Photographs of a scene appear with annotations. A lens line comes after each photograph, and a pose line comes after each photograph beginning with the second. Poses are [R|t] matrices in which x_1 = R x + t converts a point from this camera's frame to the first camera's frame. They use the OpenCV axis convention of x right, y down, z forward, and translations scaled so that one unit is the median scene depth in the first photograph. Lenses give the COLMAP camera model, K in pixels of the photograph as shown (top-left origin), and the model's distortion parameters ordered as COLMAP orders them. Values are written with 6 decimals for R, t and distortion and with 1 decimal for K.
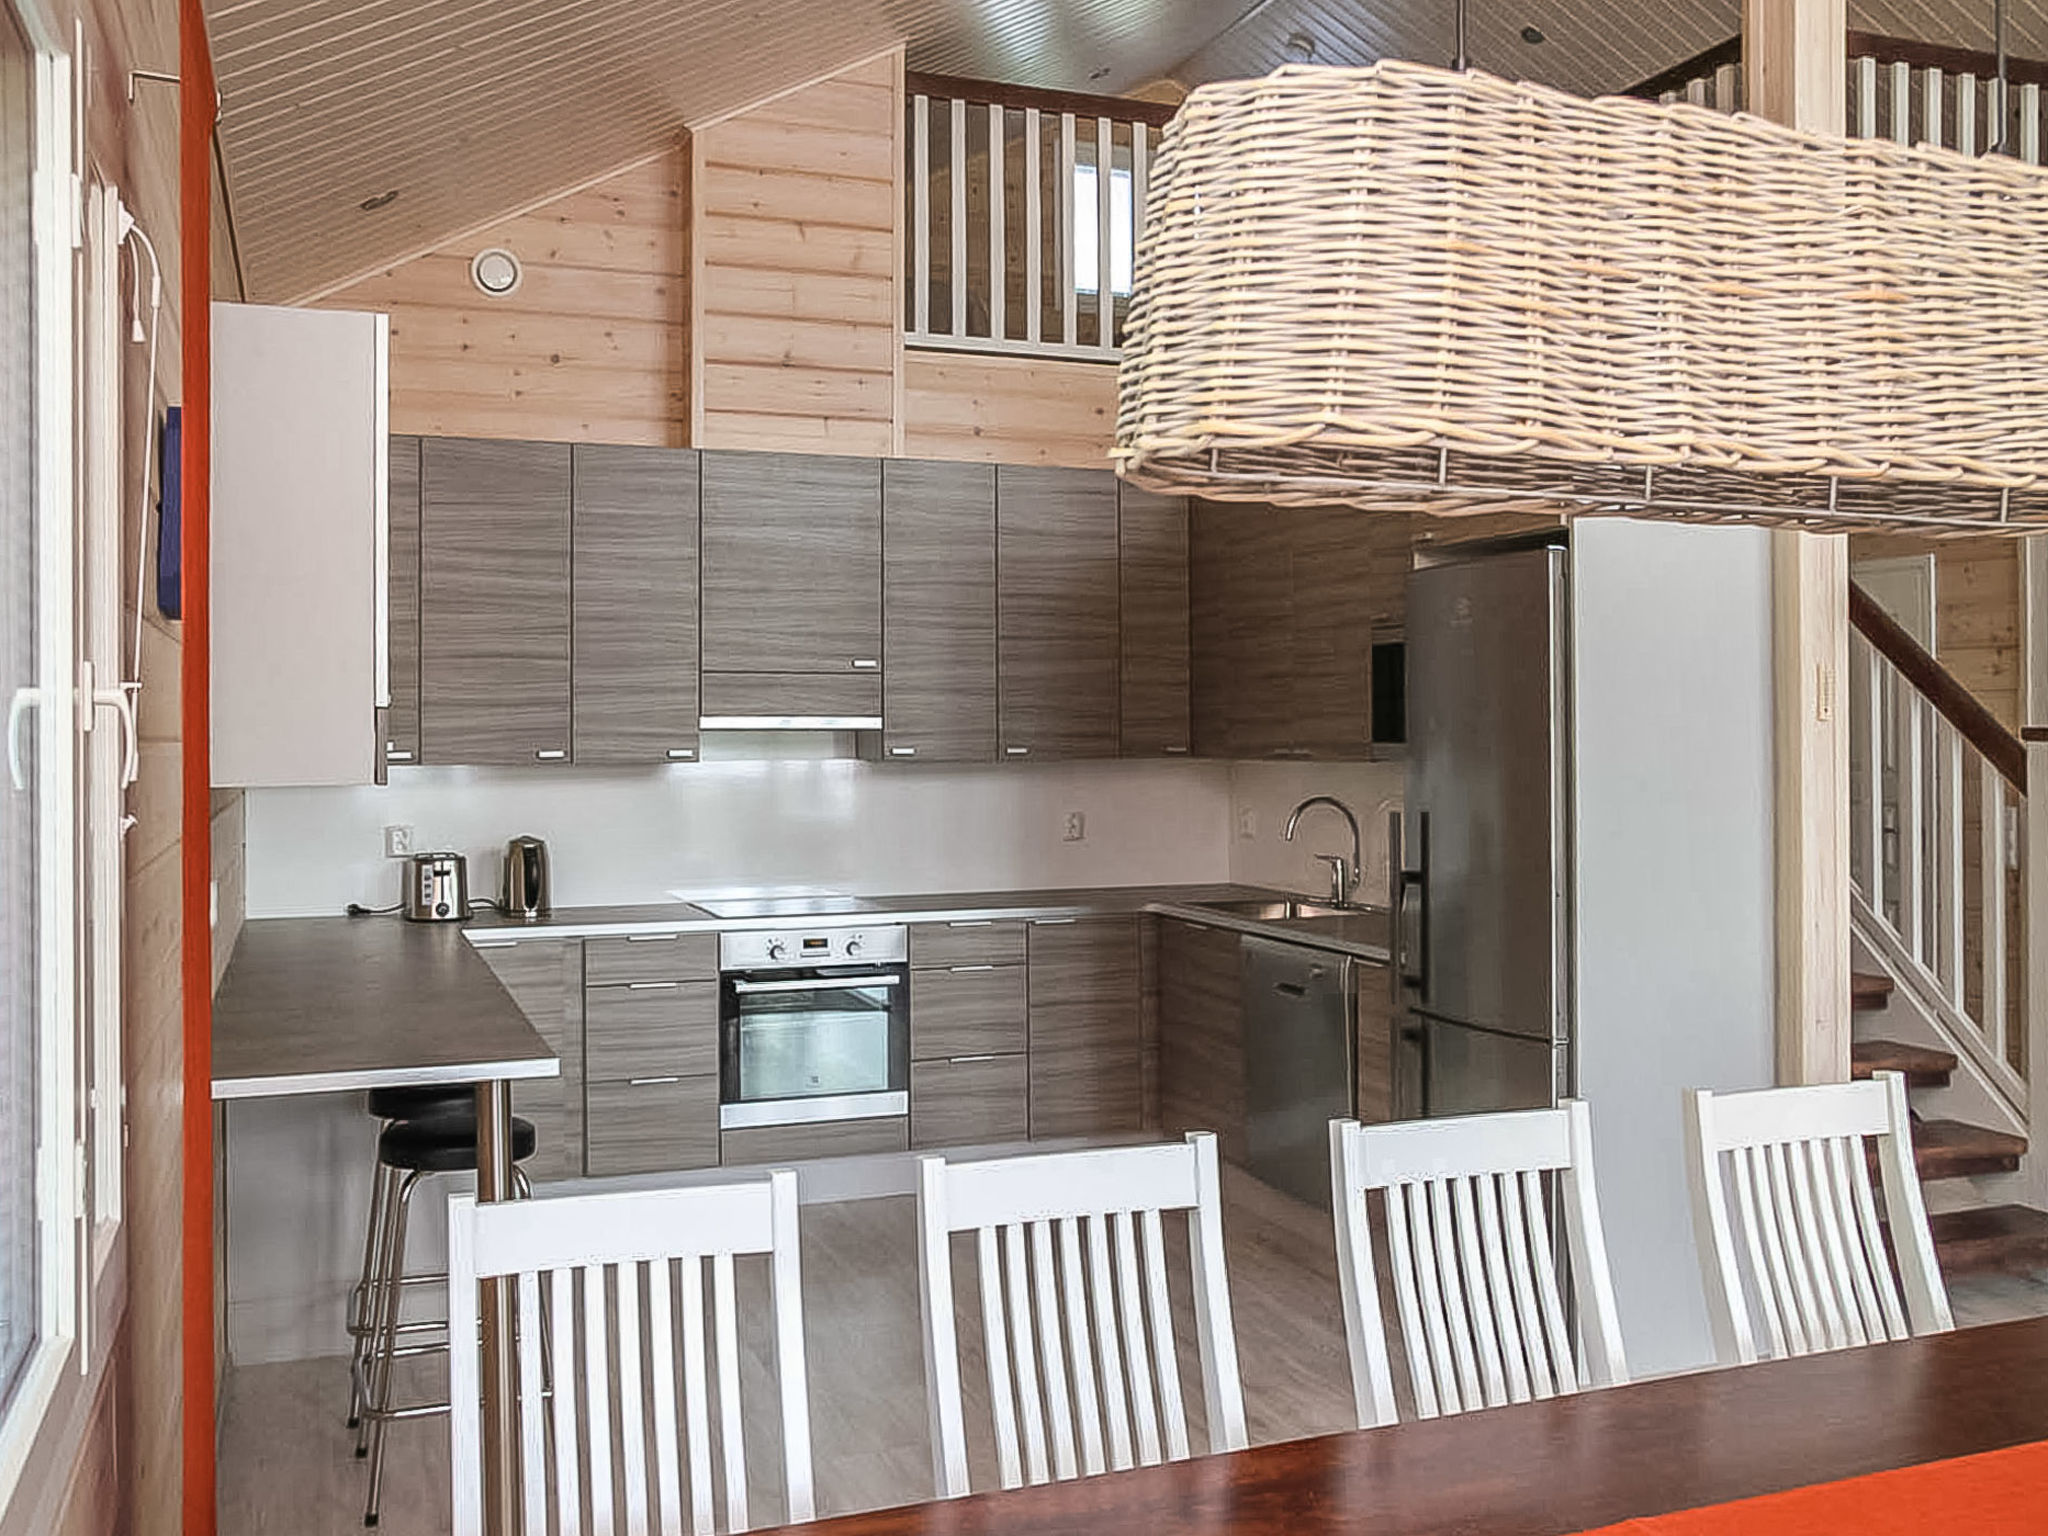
lens RADIAL K [[1852.8, 0, 1026.1], [0, 1852.8, 720.9], [0, 0, 1]] dist [-0.011432, -0.001781]
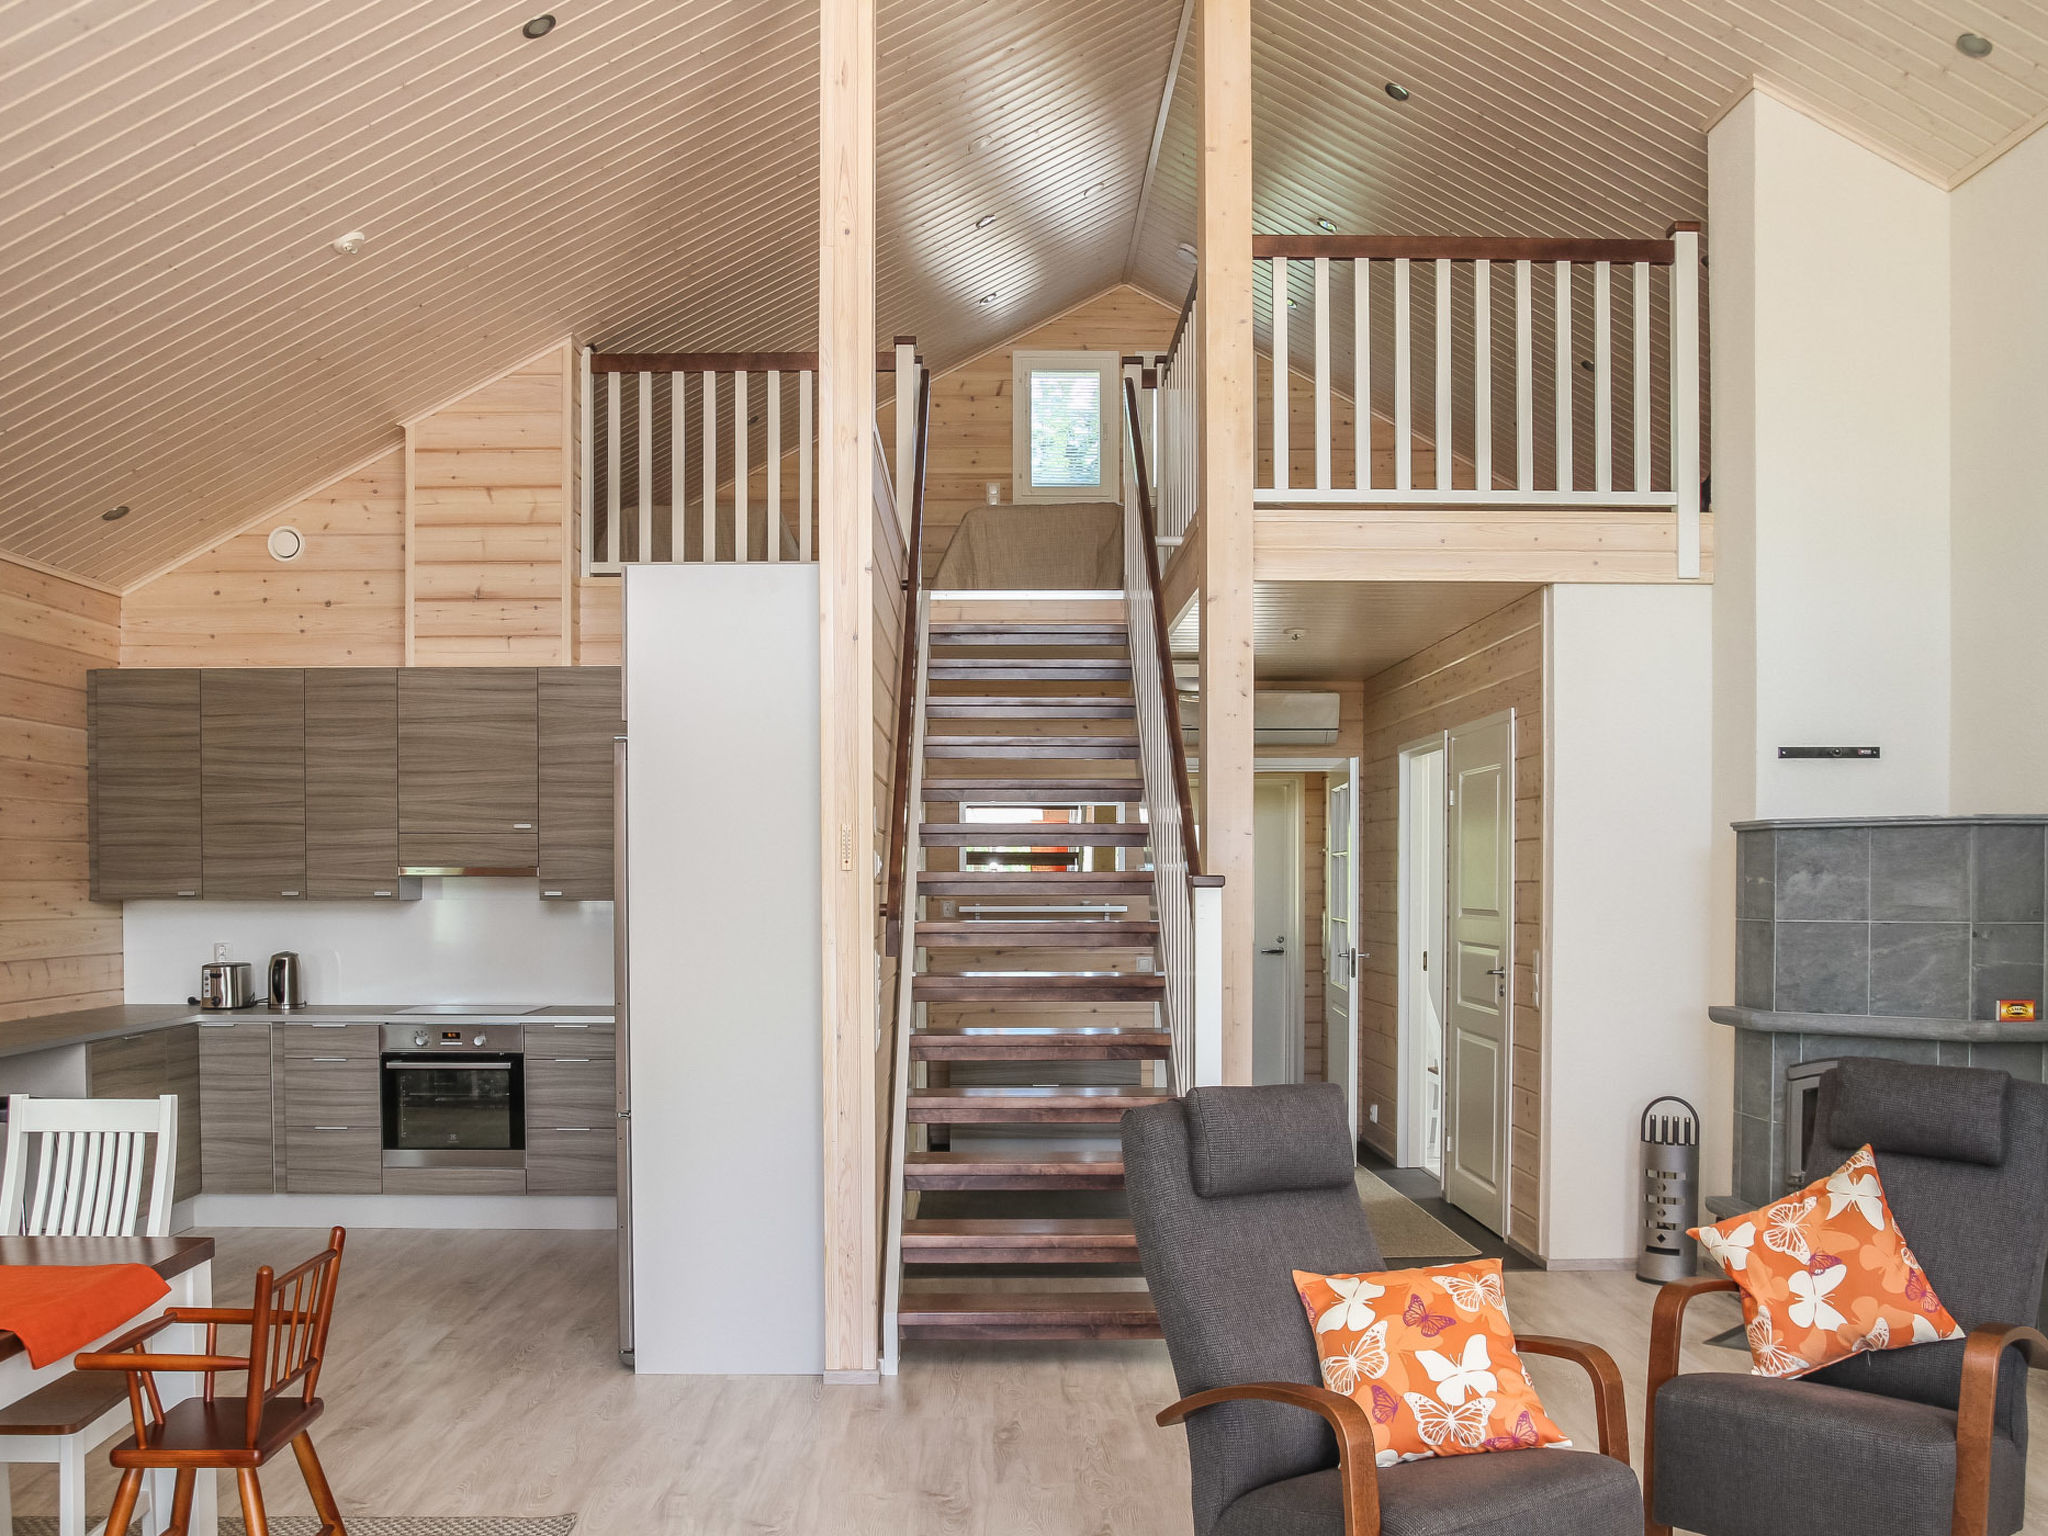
lens RADIAL K [[1866.0, 0, 1019.0], [0, 1866.0, 947.1], [0, 0, 1]] dist [-0.050174, 0.016140]
pose [[0.937633, 0.015277, -0.347291, 0.687463], [-0.001875, 0.999242, 0.038893, 0.002895], [0.347622, -0.035816, 0.936951, -0.106199]]
